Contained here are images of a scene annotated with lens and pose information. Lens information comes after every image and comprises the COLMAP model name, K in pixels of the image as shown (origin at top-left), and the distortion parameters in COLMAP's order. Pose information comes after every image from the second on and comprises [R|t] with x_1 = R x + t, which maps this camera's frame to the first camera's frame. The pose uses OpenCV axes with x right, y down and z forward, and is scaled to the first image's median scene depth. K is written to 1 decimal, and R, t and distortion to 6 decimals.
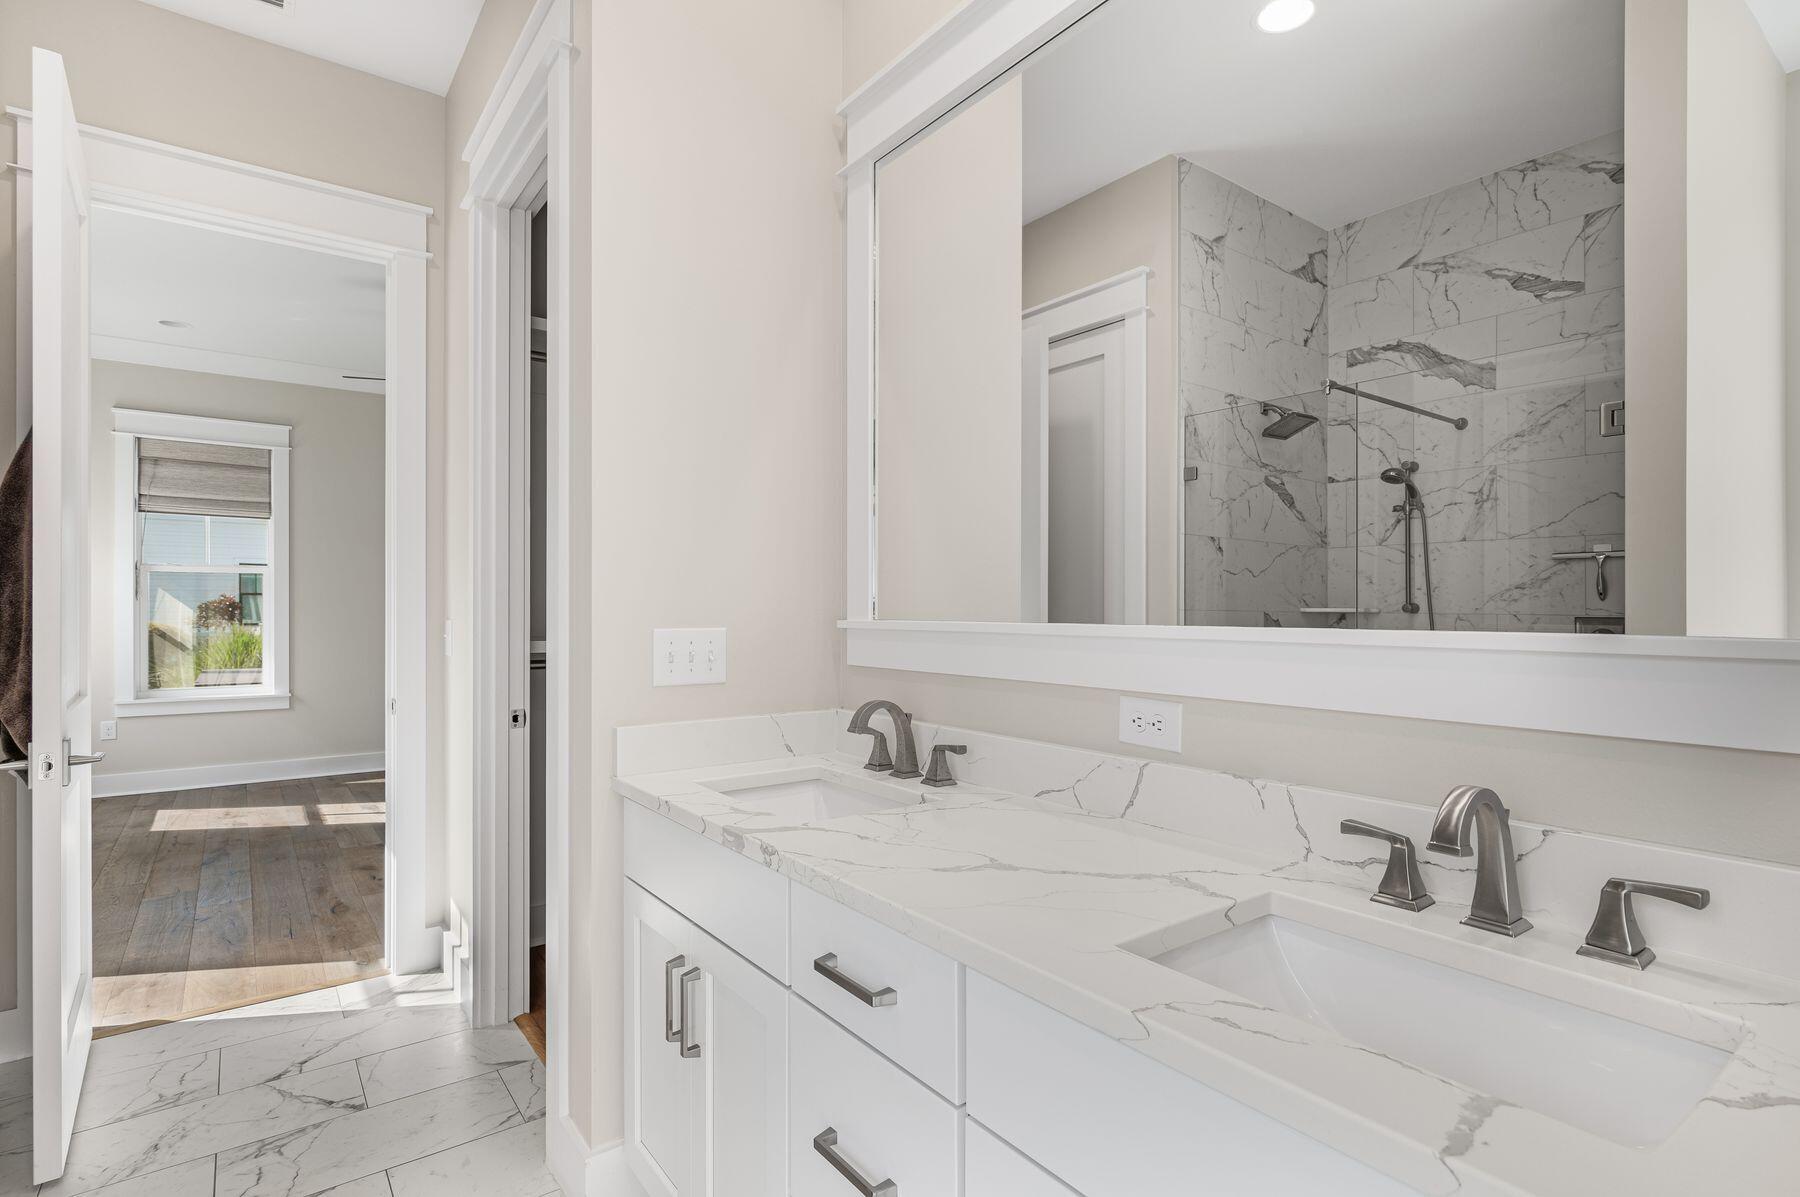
lens RADIAL K [[878.9, 0, 899.7], [0, 878.9, 604.0], [0, 0, 1]] dist [0.000918, 0.000035]
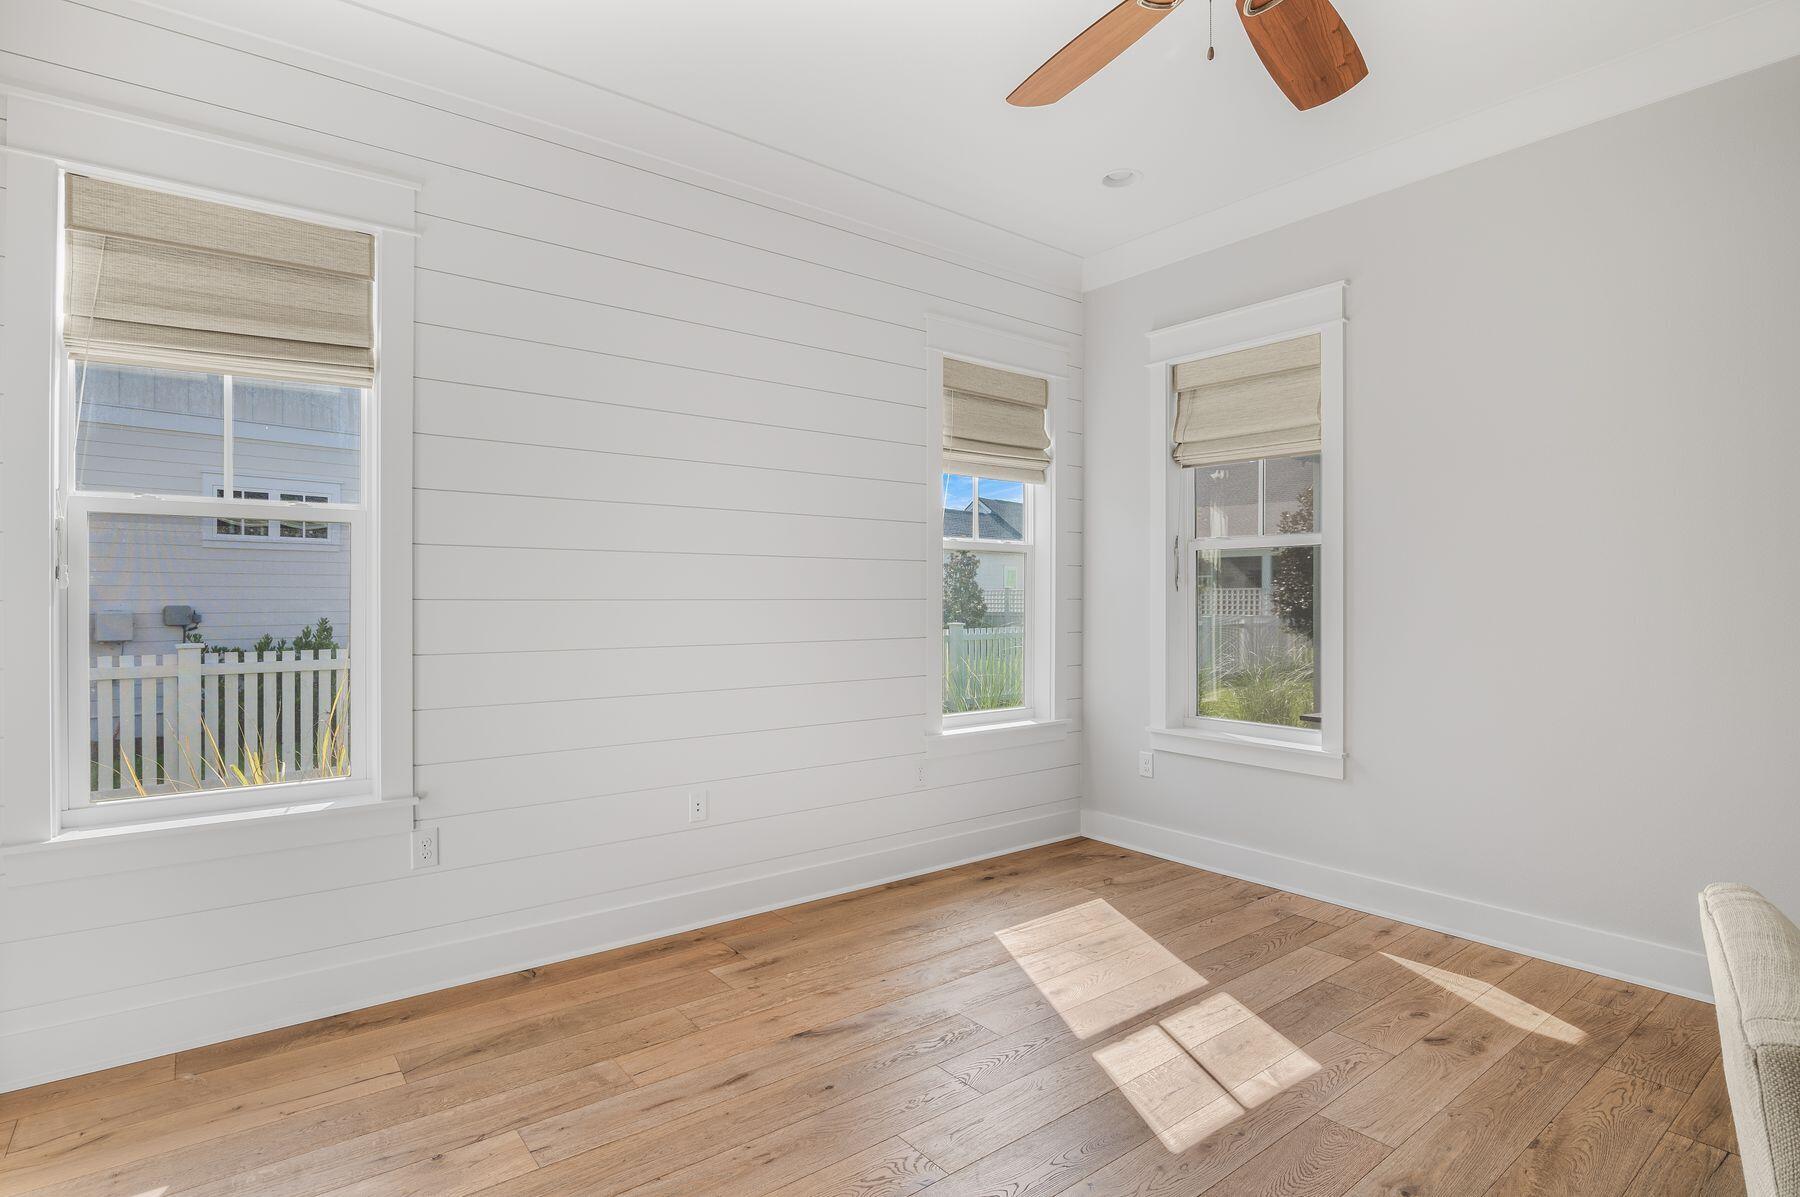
lens RADIAL K [[938.4, 0, 899.7], [0, 938.4, 600.4], [0, 0, 1]] dist [0.000102, 0.000040]
pose [[0.032831, -0.000407, -0.999461, -0.103084], [0.004051, 0.999992, -0.000275, 0.002660], [0.999453, -0.004040, 0.032832, 0.733961]]
